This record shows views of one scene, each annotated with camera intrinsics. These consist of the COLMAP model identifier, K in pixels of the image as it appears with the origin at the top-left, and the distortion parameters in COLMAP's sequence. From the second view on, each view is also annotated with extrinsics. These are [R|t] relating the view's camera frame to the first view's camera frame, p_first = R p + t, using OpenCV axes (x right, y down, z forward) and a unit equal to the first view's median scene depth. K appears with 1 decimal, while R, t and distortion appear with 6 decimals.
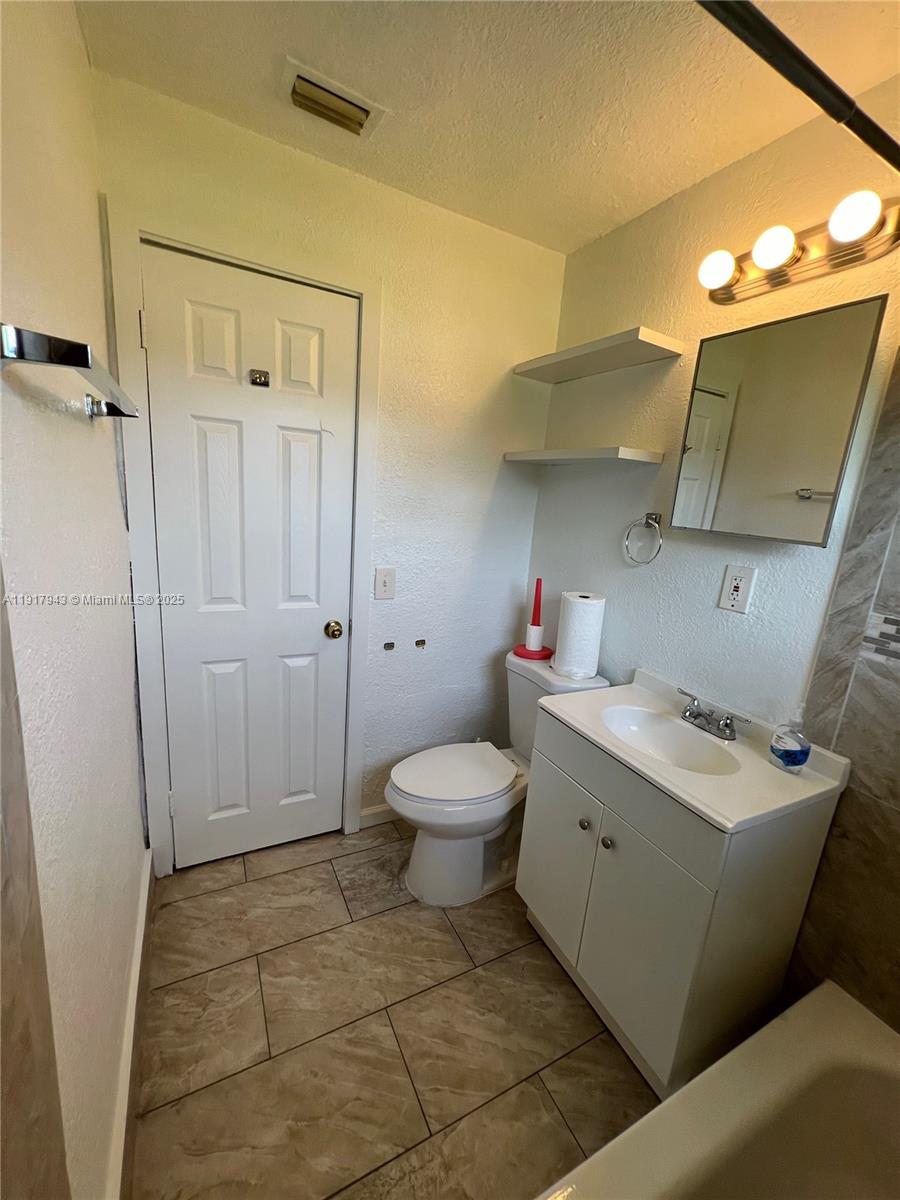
lens RADIAL K [[480.5, 0, 450.0], [0, 480.5, 600.0], [0, 0, 1]] dist [0.001846, -0.000008]
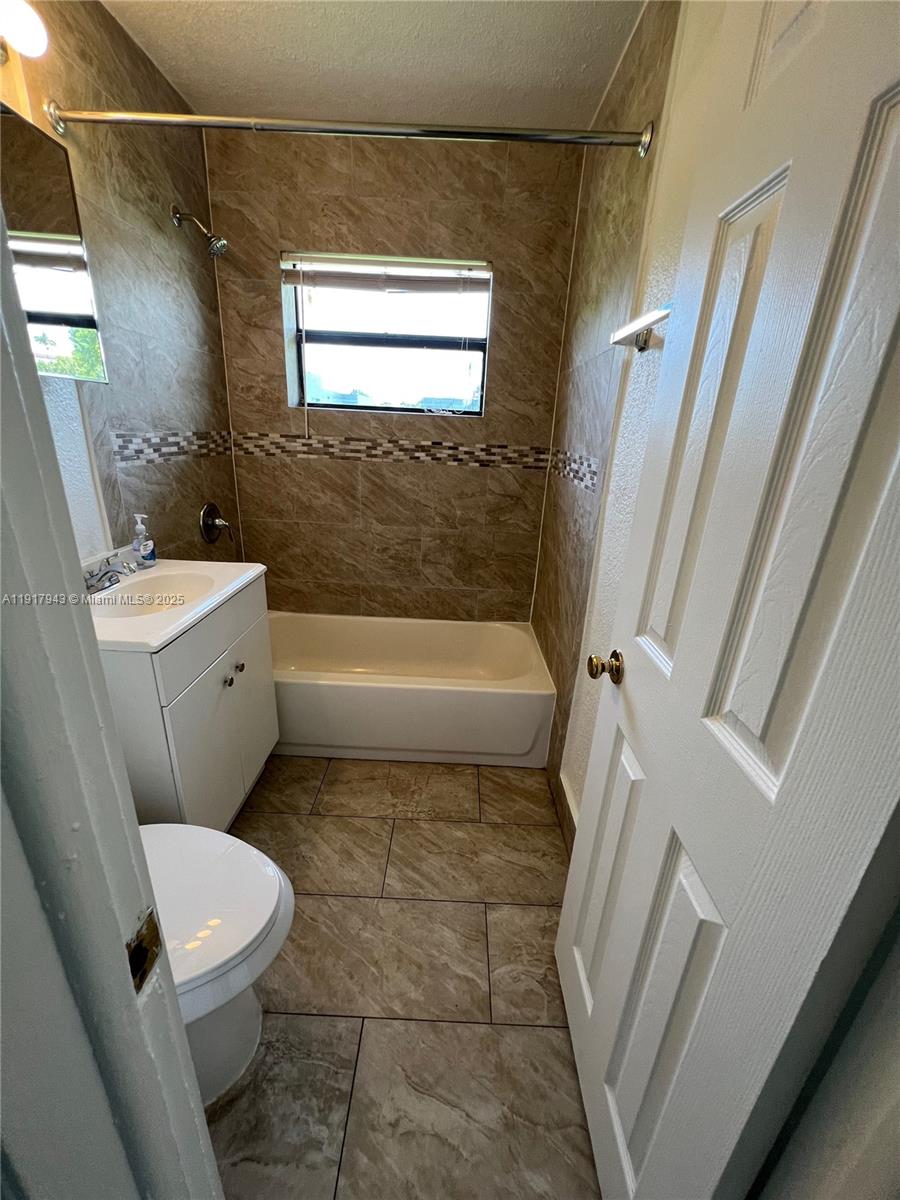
lens RADIAL K [[480.5, 0, 450.0], [0, 480.5, 600.0], [0, 0, 1]] dist [0.001846, -0.000008]
pose [[-0.868862, -0.281167, 0.407460, -0.555575], [-0.010916, 0.833743, 0.552045, -0.295051], [-0.494934, 0.475203, -0.727477, 1.510075]]
